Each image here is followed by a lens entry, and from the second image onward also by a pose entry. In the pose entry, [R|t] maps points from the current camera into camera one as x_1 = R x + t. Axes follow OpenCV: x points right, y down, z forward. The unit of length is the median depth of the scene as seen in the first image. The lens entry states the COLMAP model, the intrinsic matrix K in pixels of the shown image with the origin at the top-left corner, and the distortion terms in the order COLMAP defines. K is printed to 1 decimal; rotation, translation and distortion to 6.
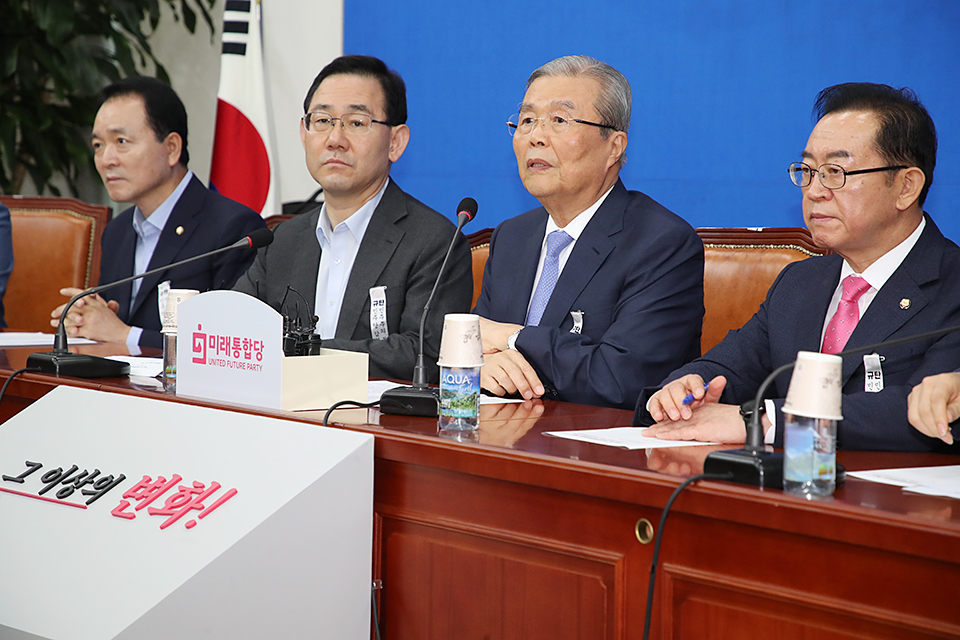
lens RADIAL K [[2472.1, 0, 480.0], [0, 2472.1, 320.0], [0, 0, 1]] dist [0.546261, 0.001418]
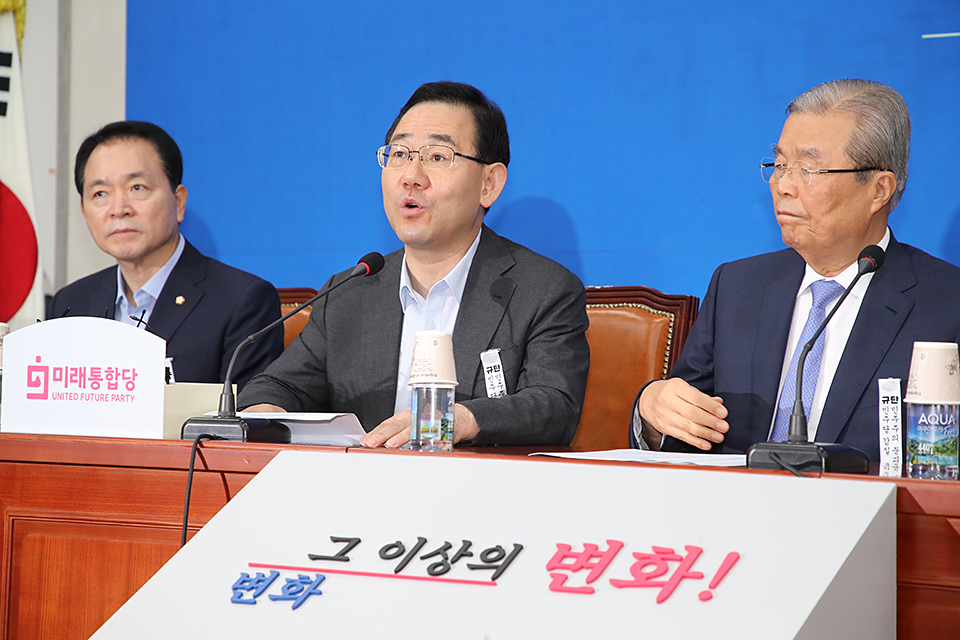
lens RADIAL K [[2472.1, 0, 480.0], [0, 2472.1, 320.0], [0, 0, 1]] dist [0.546261, 0.001418]
pose [[0.945449, 0.004651, 0.325738, -0.399630], [0.016386, 0.997953, -0.061809, 0.037549], [-0.325359, 0.063775, 0.943438, 0.234365]]
